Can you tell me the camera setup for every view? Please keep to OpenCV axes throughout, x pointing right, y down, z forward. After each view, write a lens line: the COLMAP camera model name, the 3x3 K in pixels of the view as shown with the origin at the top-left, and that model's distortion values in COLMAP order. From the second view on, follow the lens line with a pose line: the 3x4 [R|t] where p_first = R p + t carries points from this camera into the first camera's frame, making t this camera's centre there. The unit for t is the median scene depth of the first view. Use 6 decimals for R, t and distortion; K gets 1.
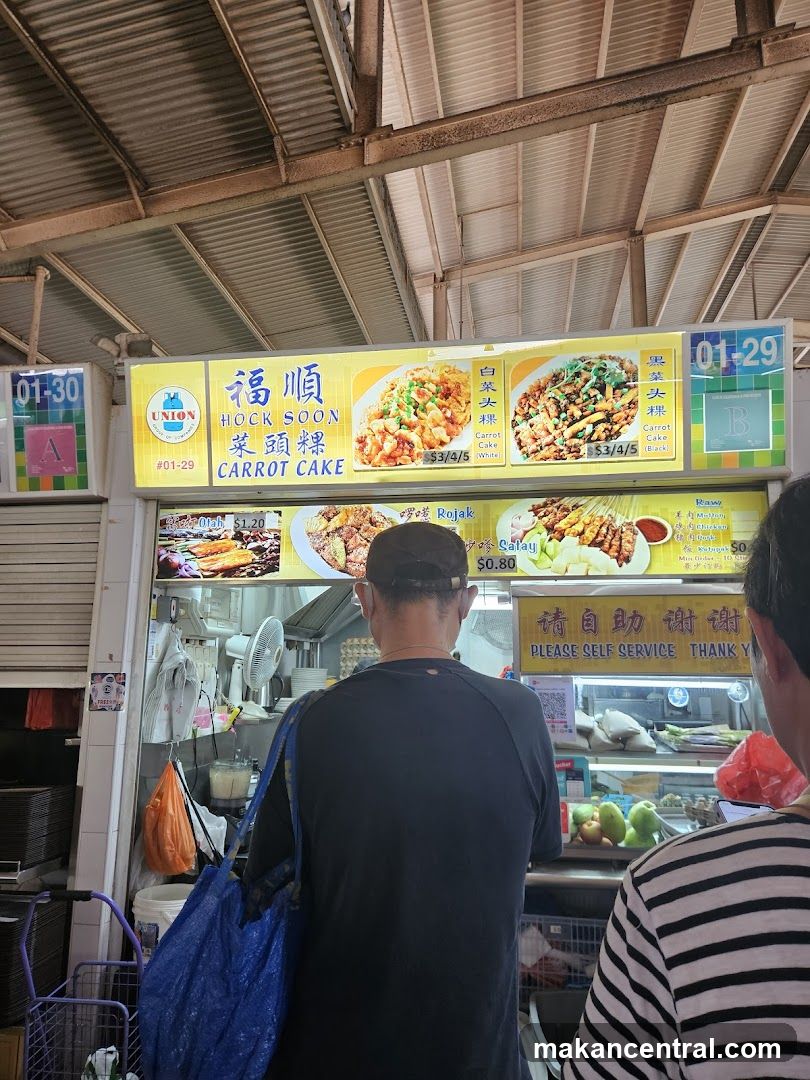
lens RADIAL K [[723.9, 0, 412.6], [0, 723.9, 549.7], [0, 0, 1]] dist [0.072716, -0.002829]
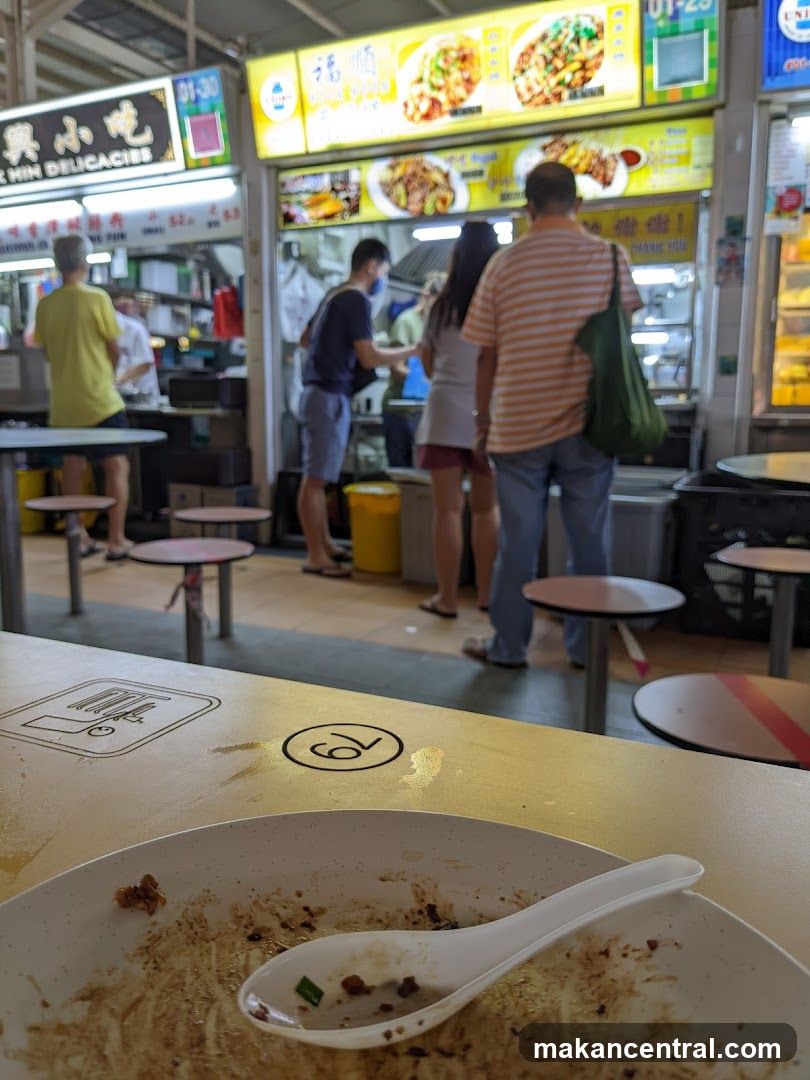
lens RADIAL K [[881.8, 0, 385.2], [0, 881.8, 540.1], [0, 0, 1]] dist [0.008947, -0.050521]
pose [[0.951033, 0.045402, -0.305736, 0.423865], [0.055605, 0.947883, 0.313729, 0.099561], [0.304046, -0.315367, 0.898943, -0.721280]]
